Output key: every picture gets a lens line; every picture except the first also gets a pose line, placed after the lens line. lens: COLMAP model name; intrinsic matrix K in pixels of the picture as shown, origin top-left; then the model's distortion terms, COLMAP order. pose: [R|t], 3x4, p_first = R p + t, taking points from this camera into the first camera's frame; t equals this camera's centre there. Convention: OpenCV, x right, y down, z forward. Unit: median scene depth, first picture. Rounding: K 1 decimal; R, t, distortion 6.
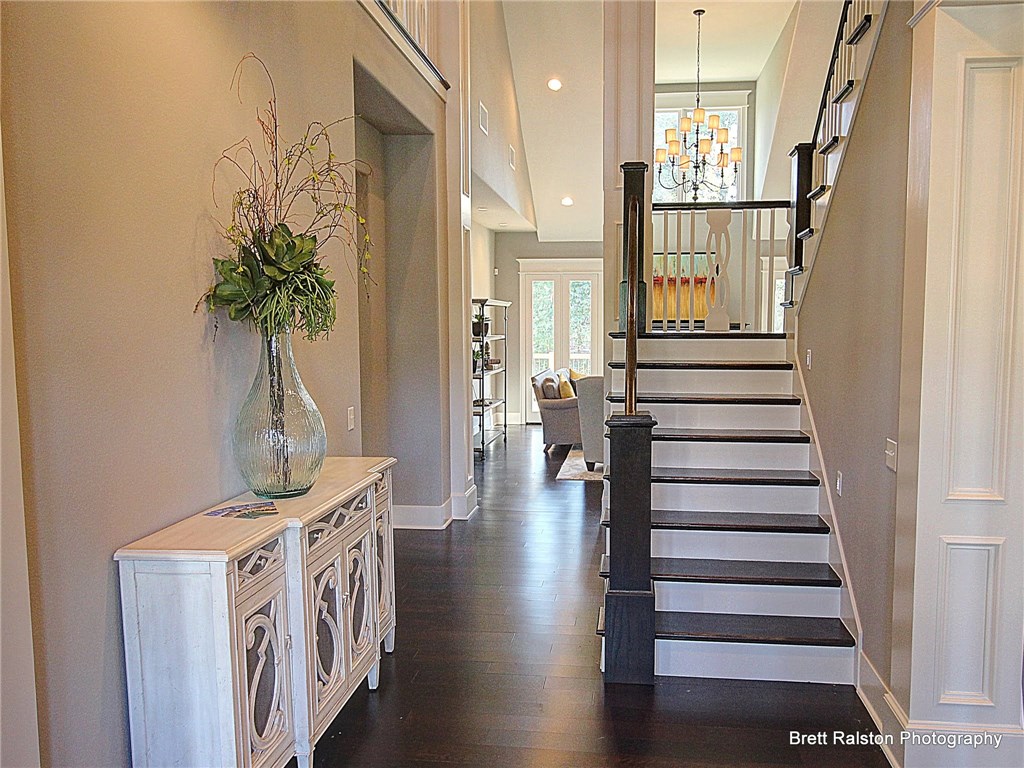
lens RADIAL K [[797.1, 0, 553.7], [0, 797.1, 383.3], [0, 0, 1]] dist [-0.001467, 0.000358]
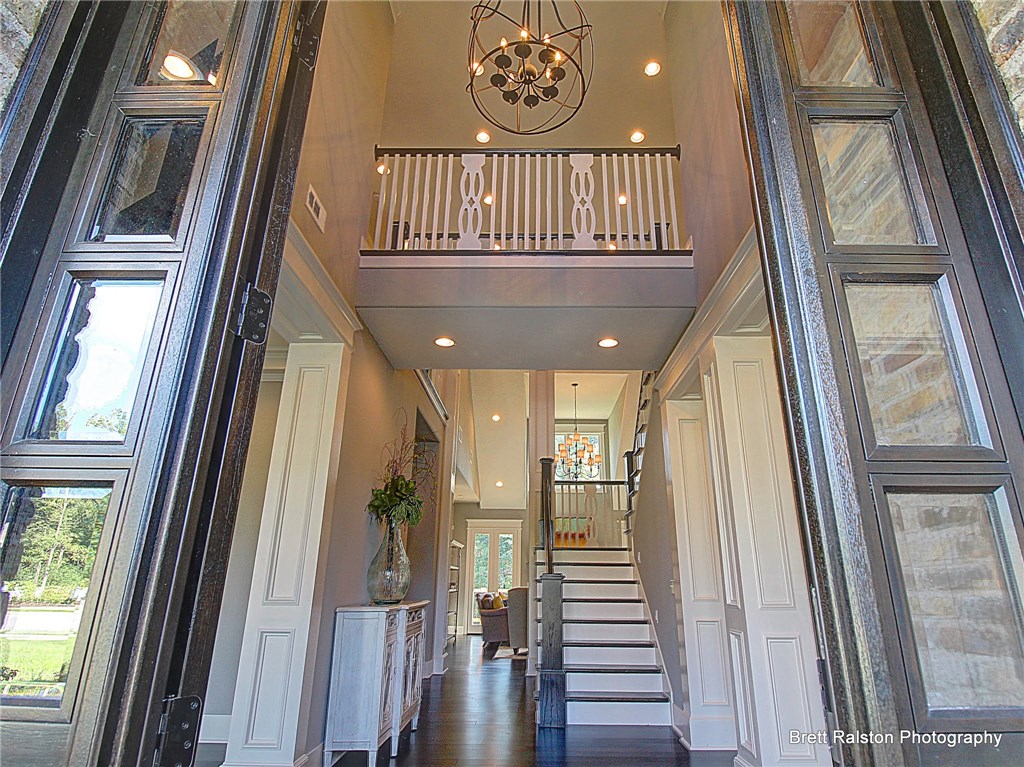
lens RADIAL K [[566.0, 0, 512.0], [0, 566.0, 383.5], [0, 0, 1]] dist [-0.001425, -0.000302]
pose [[0.997611, 0.037186, 0.058214, -0.043275], [-0.010550, 0.914867, -0.403618, 0.072382], [-0.068267, 0.402039, 0.913074, -0.211077]]
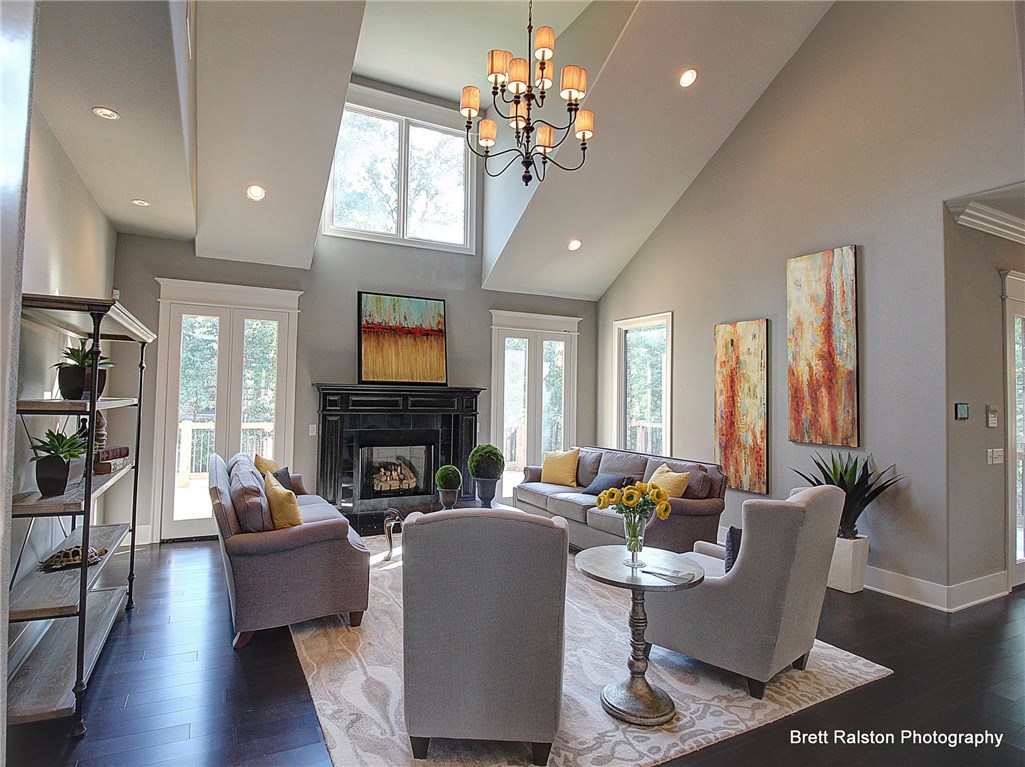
lens RADIAL K [[546.3, 0, 477.3], [0, 546.3, 378.8], [0, 0, 1]] dist [-0.021941, 0.000042]
pose [[0.851193, 0.036988, 0.523548, -0.073979], [0.017477, 0.994963, -0.098707, -0.043025], [-0.524562, 0.093168, 0.846259, 0.751241]]
